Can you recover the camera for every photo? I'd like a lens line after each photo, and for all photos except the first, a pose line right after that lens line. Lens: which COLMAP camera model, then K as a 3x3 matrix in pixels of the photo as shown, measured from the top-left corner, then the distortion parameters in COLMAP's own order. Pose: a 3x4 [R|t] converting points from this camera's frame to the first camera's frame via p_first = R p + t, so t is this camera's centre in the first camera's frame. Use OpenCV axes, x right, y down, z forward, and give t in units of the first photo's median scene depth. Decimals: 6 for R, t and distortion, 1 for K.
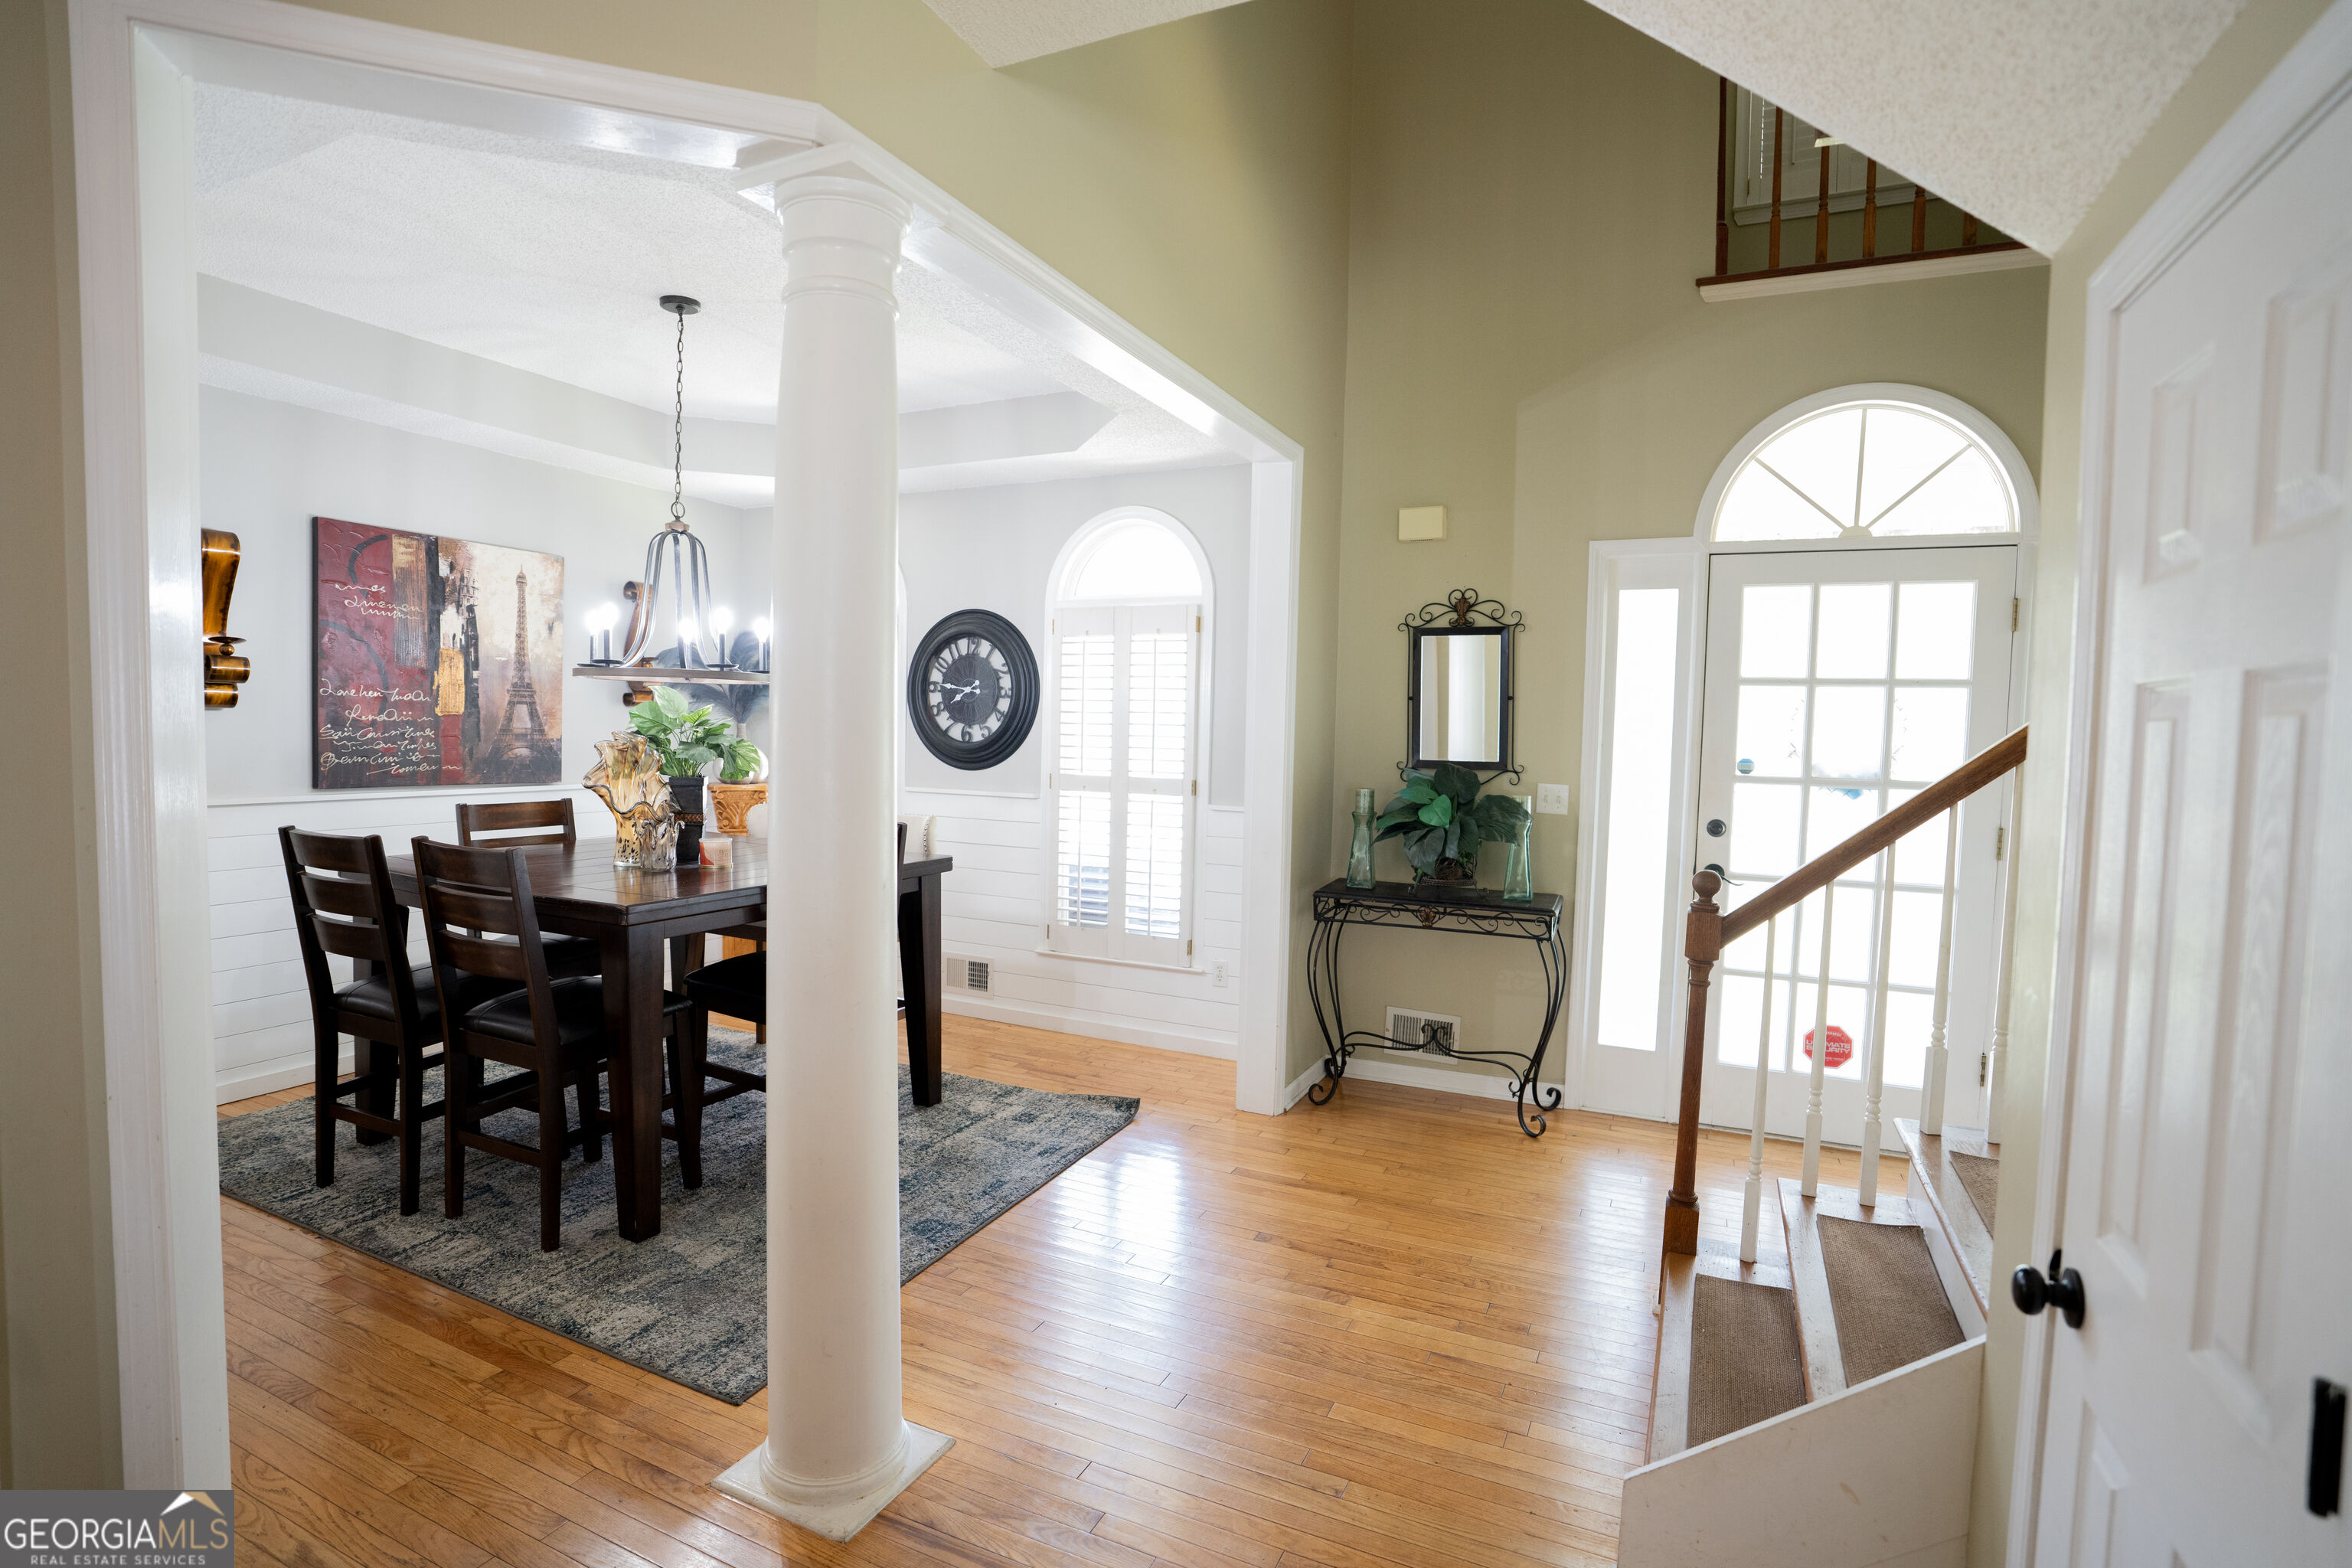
lens RADIAL K [[1100.1, 0, 1174.7], [0, 1100.1, 789.4], [0, 0, 1]] dist [-0.052746, -0.000067]
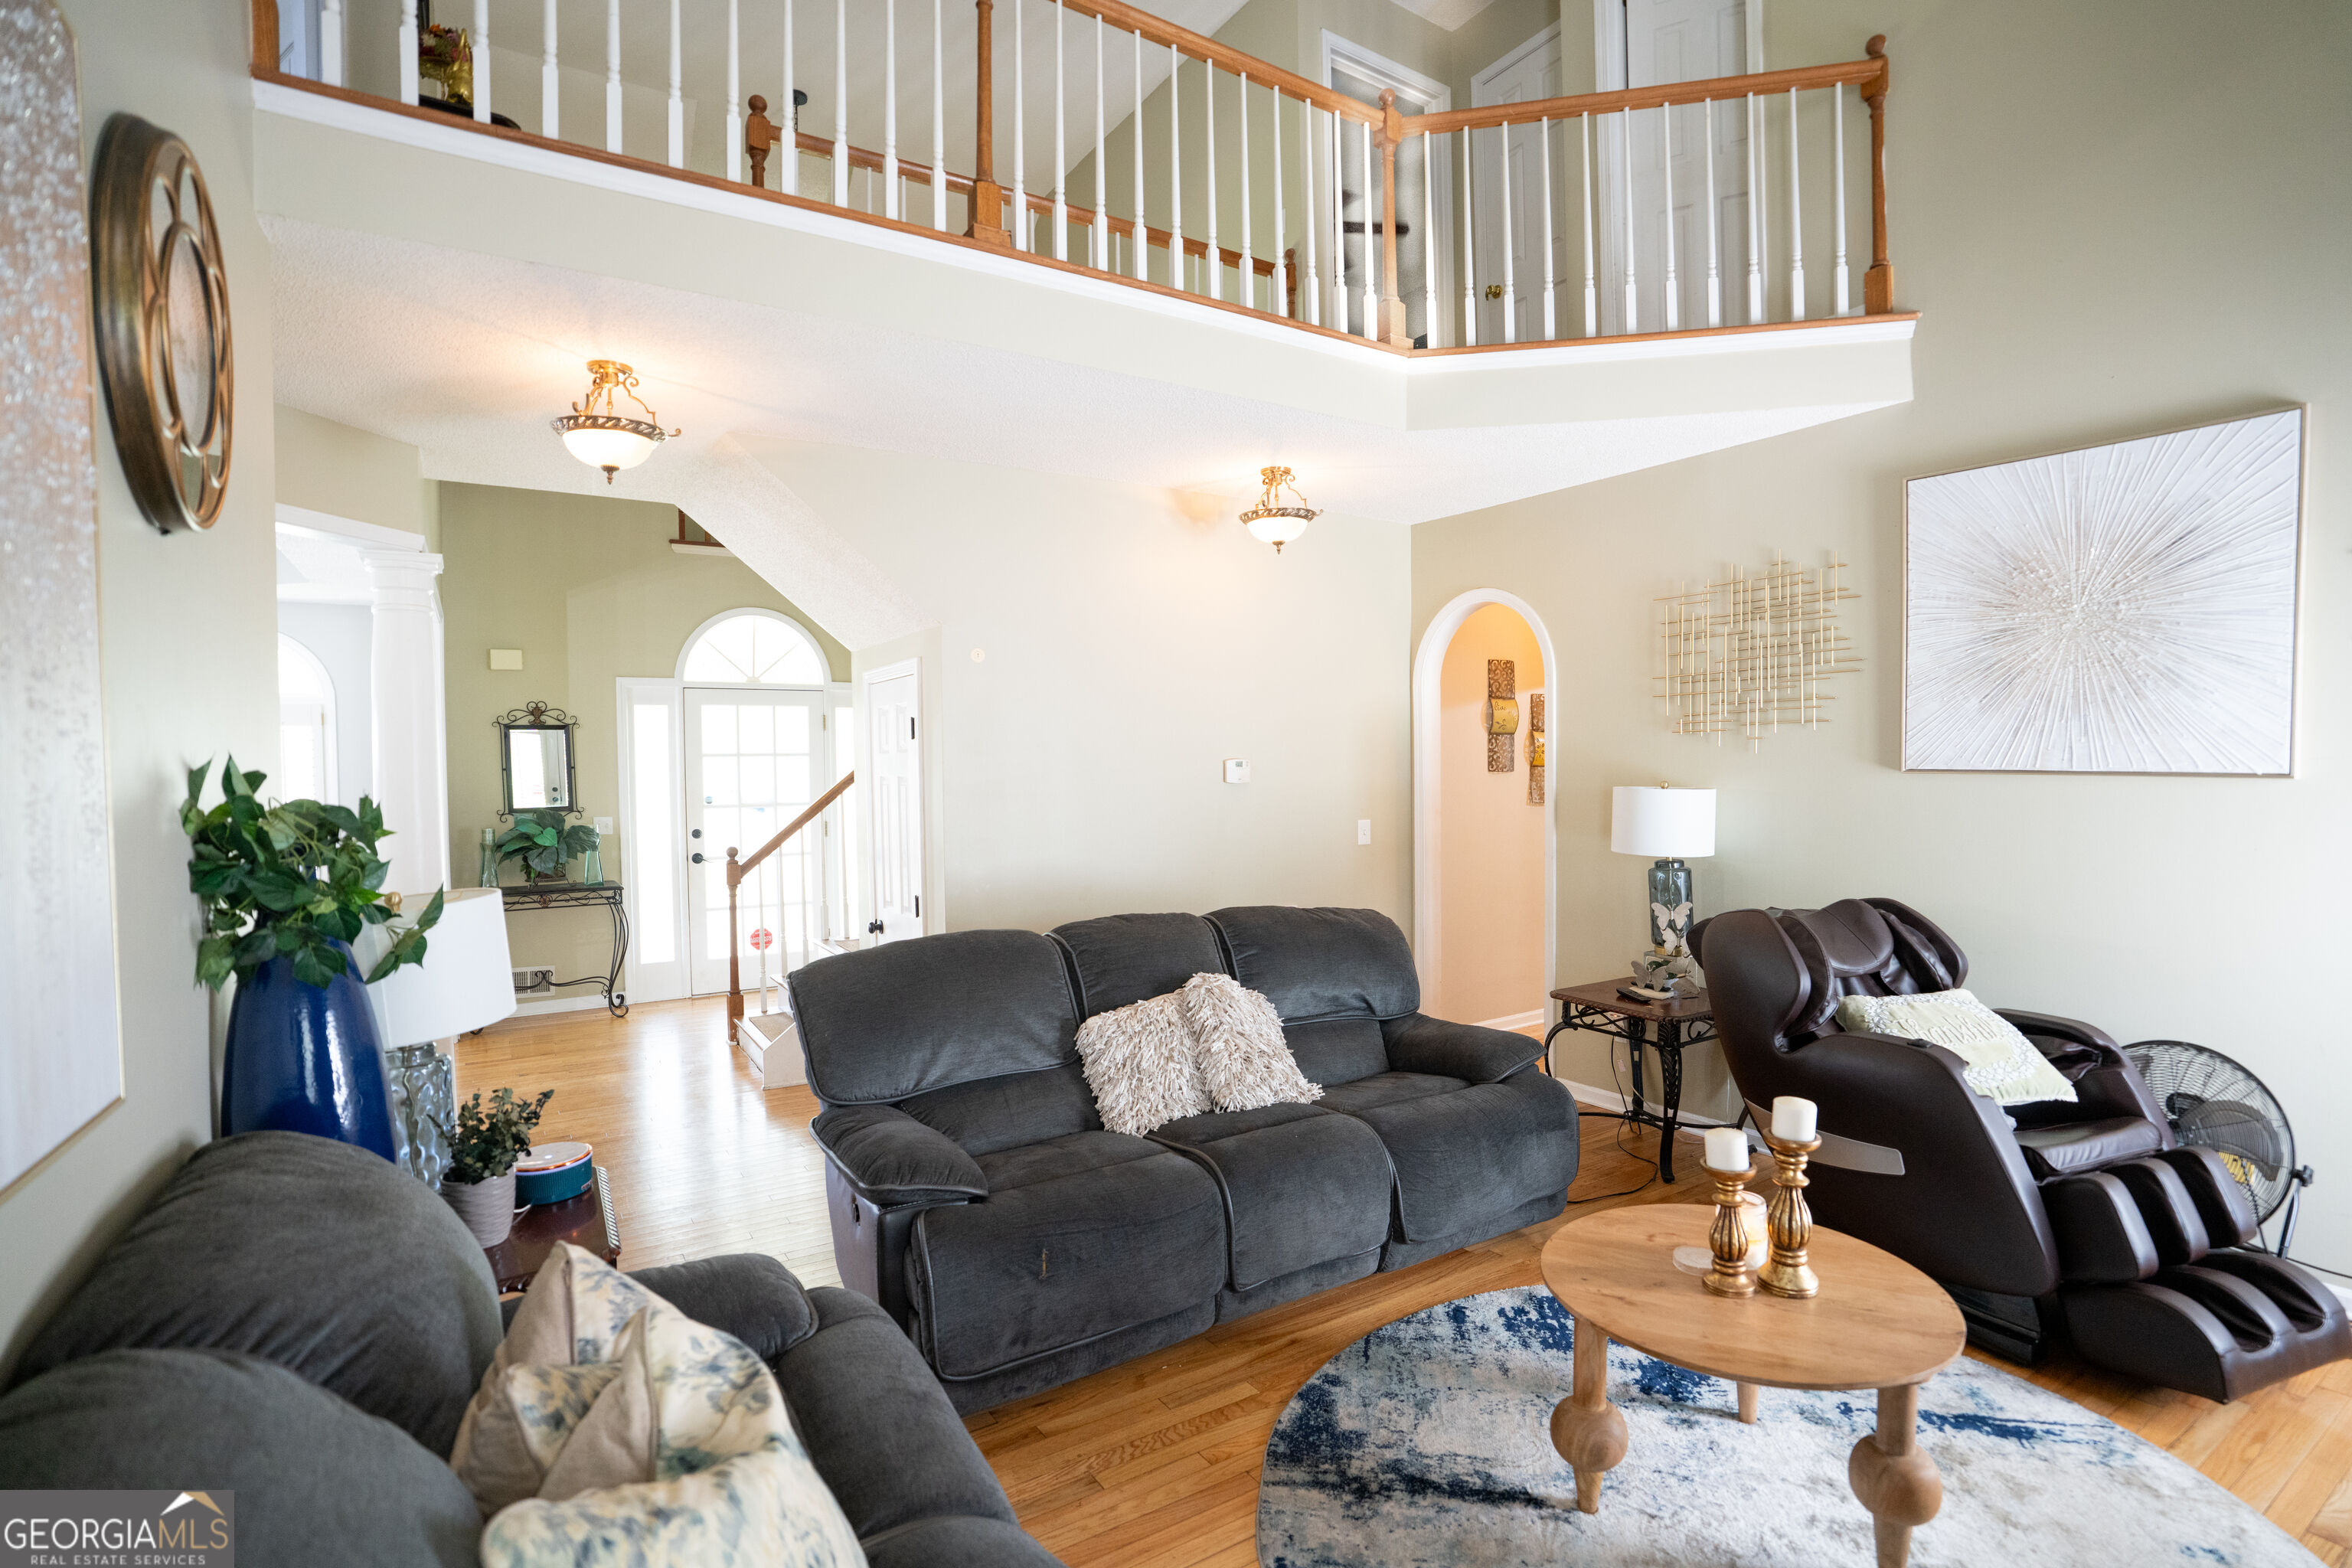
lens RADIAL K [[1100.1, 0, 1174.7], [0, 1100.1, 789.4], [0, 0, 1]] dist [-0.052746, -0.000067]
pose [[0.530576, -0.052460, 0.846013, -0.642132], [0.073834, 0.997150, 0.015527, -0.008947], [-0.844416, 0.054226, 0.532937, -0.694481]]
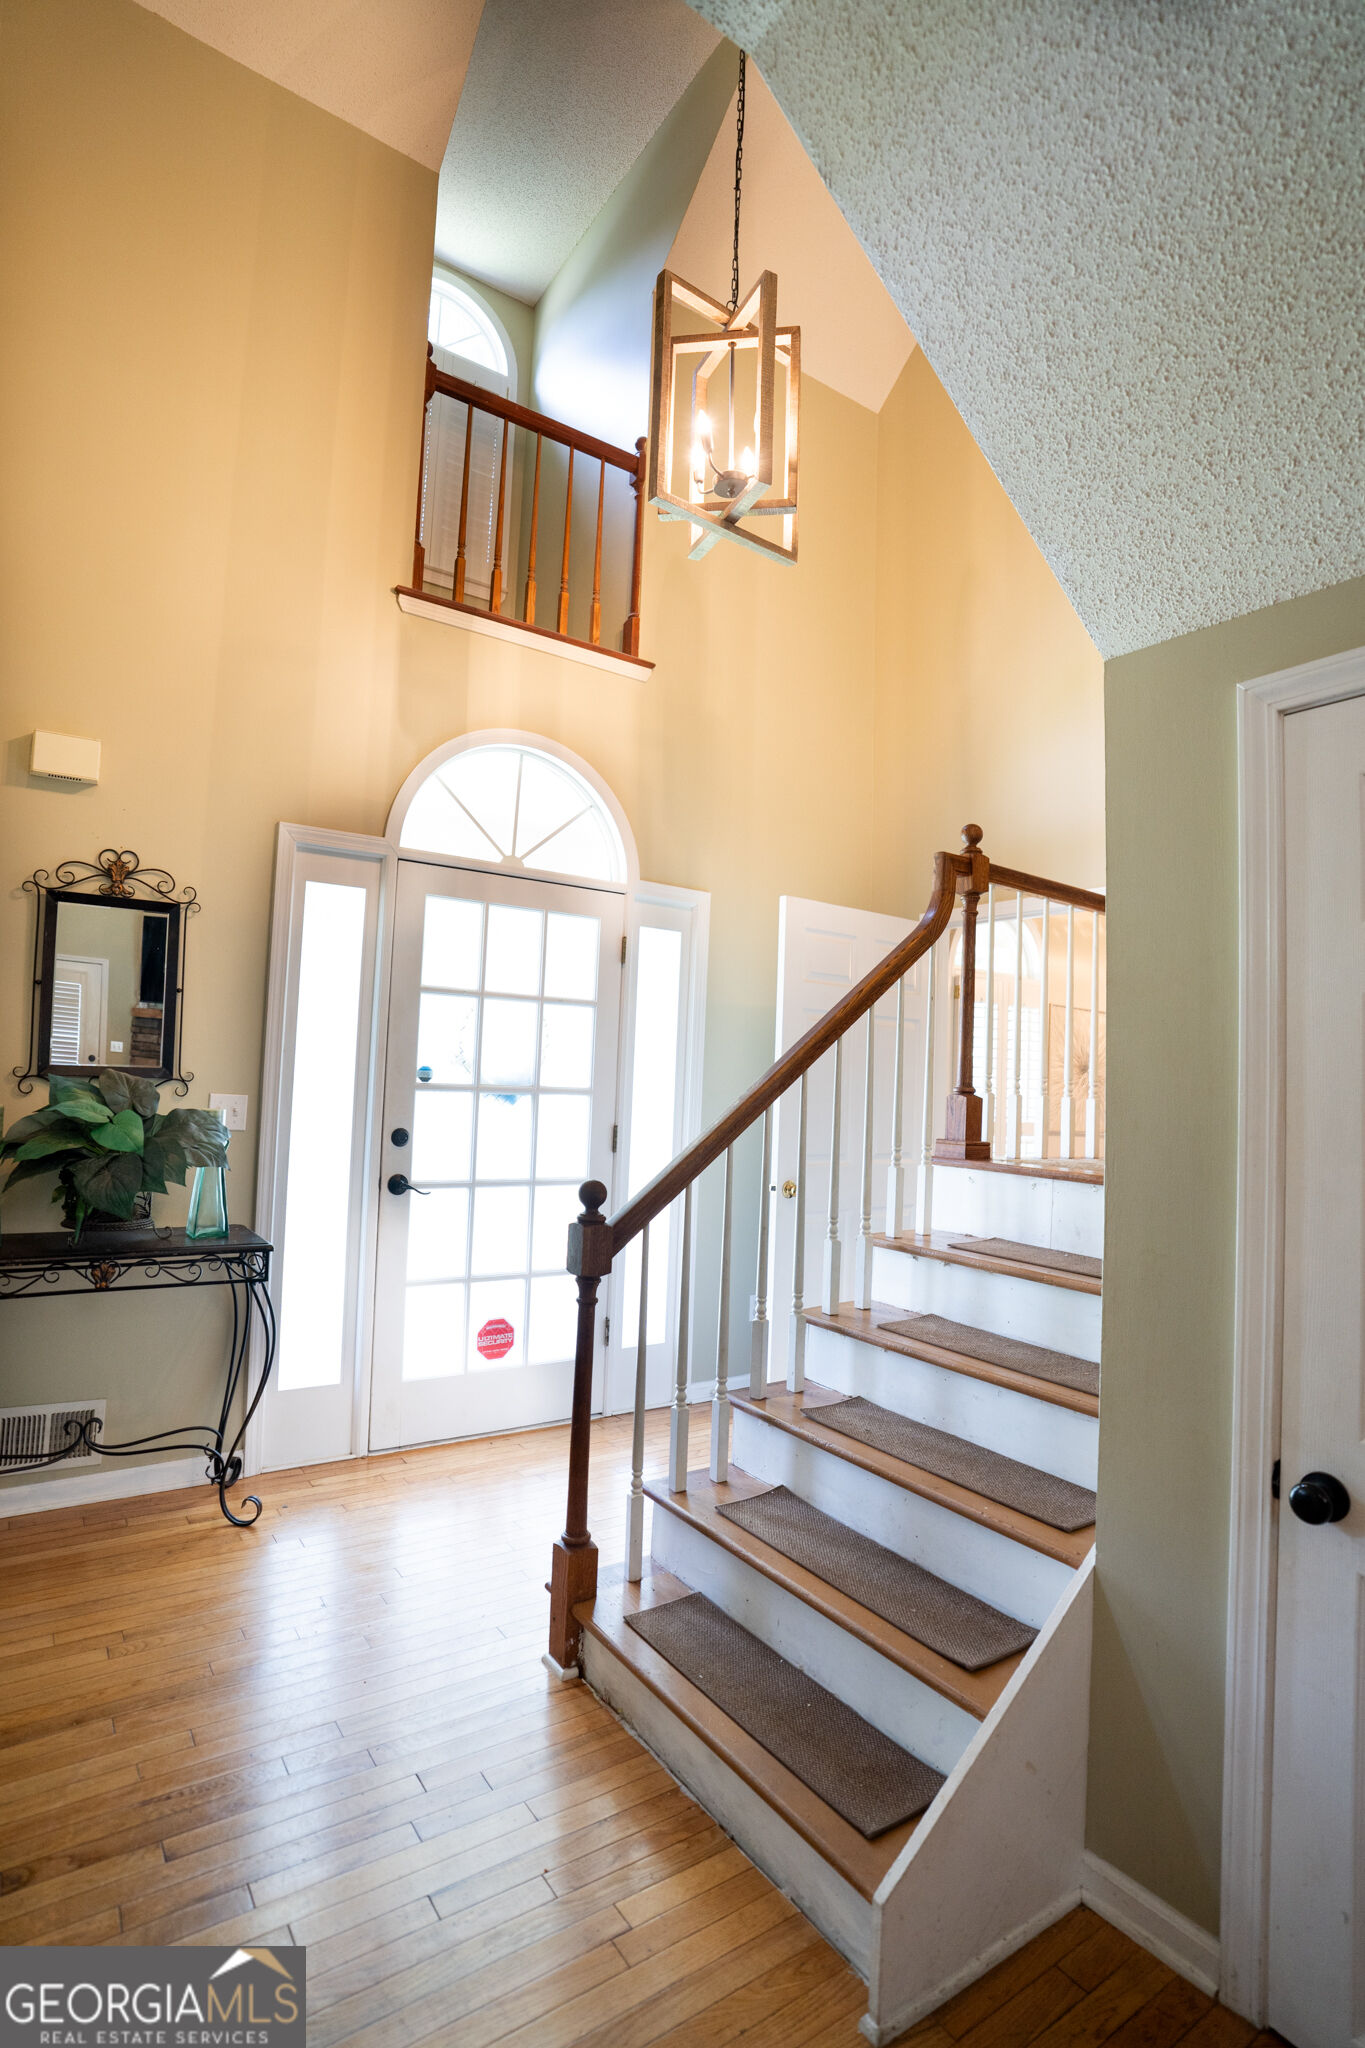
lens RADIAL K [[1015.9, 0, 682.5], [0, 1015.9, 1024.0], [0, 0, 1]] dist [-0.055339, 0.000112]
pose [[0.511437, 0.046027, 0.858088, -0.154301], [0.022490, 0.997506, -0.066910, 0.000657], [-0.859027, 0.053519, 0.509126, 0.309560]]
